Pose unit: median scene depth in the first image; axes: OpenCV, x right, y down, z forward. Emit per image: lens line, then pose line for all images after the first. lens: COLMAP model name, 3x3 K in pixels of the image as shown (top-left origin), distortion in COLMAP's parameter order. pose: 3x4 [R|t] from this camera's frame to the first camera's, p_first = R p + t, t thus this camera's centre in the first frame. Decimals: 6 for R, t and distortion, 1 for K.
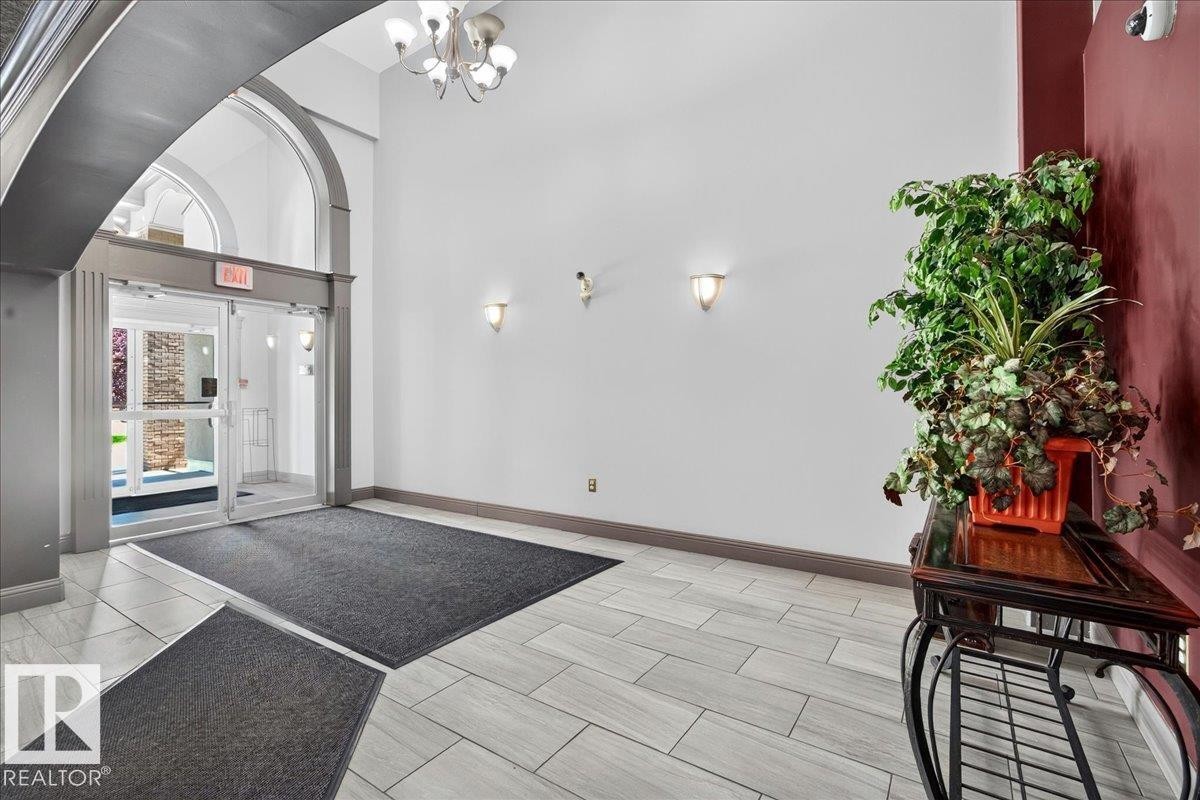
lens RADIAL K [[473.6, 0, 591.6], [0, 473.6, 397.5], [0, 0, 1]] dist [-0.001005, 0.000117]
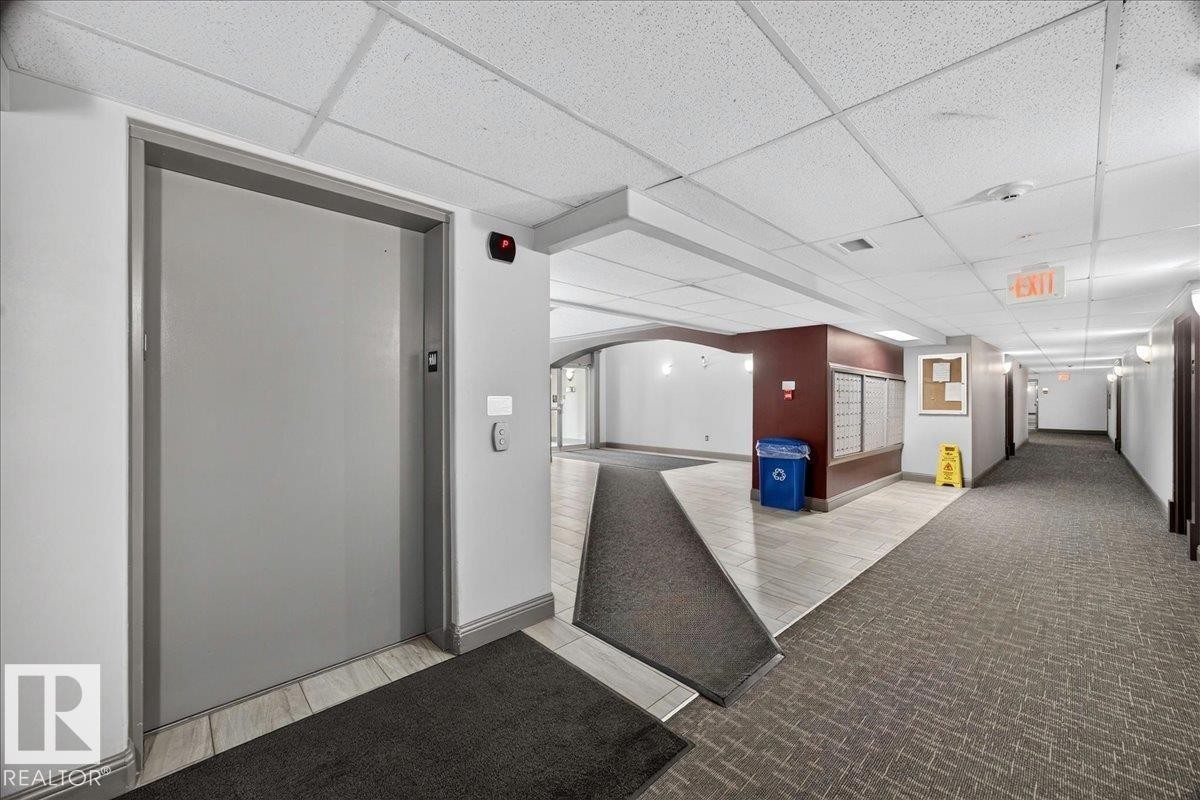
lens RADIAL K [[473.6, 0, 591.6], [0, 473.6, 397.5], [0, 0, 1]] dist [-0.001005, 0.000117]
pose [[0.969893, 0.005324, -0.243475, 0.014712], [-0.005189, 0.999986, 0.001197, -0.027686], [0.243477, 0.000102, 0.969907, -1.276813]]
